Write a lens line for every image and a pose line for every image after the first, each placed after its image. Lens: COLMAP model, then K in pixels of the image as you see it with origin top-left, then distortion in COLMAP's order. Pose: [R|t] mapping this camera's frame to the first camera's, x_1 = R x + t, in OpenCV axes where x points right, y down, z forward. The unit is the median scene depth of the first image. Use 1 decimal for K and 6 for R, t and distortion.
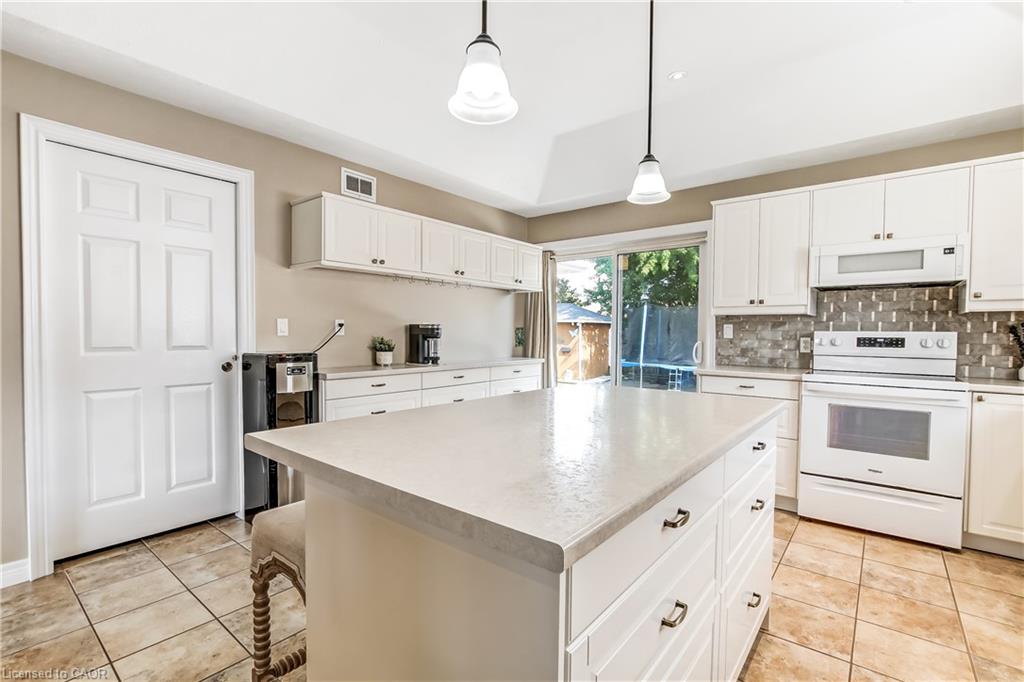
lens RADIAL K [[467.9, 0, 506.2], [0, 467.9, 345.8], [0, 0, 1]] dist [-0.014672, 0.000301]
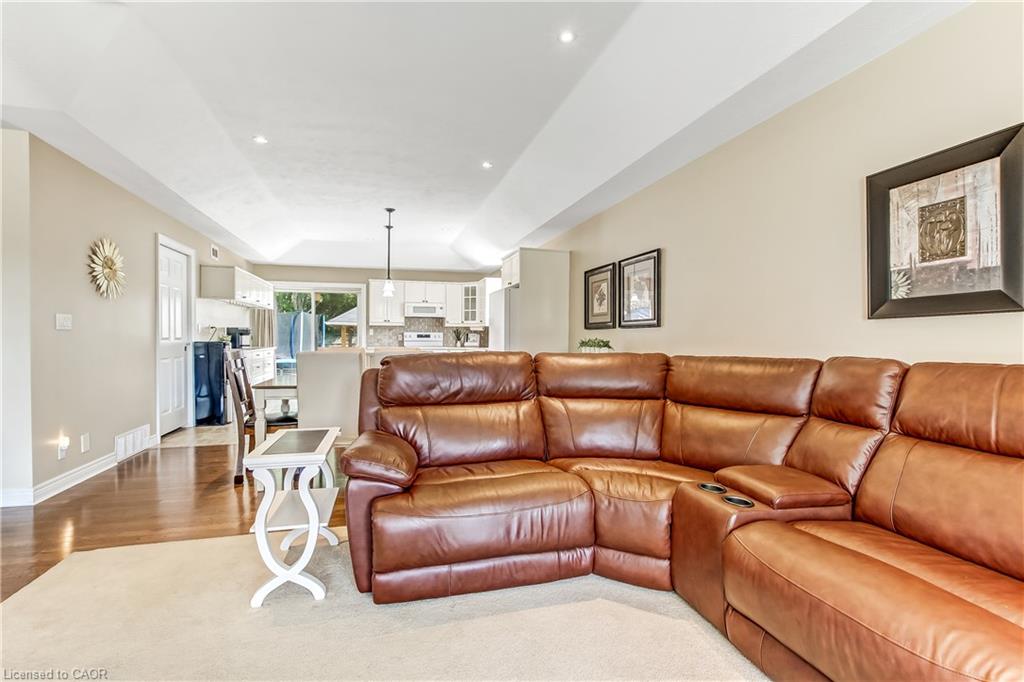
lens RADIAL K [[467.9, 0, 511.5], [0, 467.9, 339.3], [0, 0, 1]] dist [-0.014672, 0.000301]
pose [[0.571145, -0.007297, 0.820816, -1.324944], [0.021194, 0.999758, -0.005859, 0.042441], [-0.820575, 0.020743, 0.571162, -1.166376]]
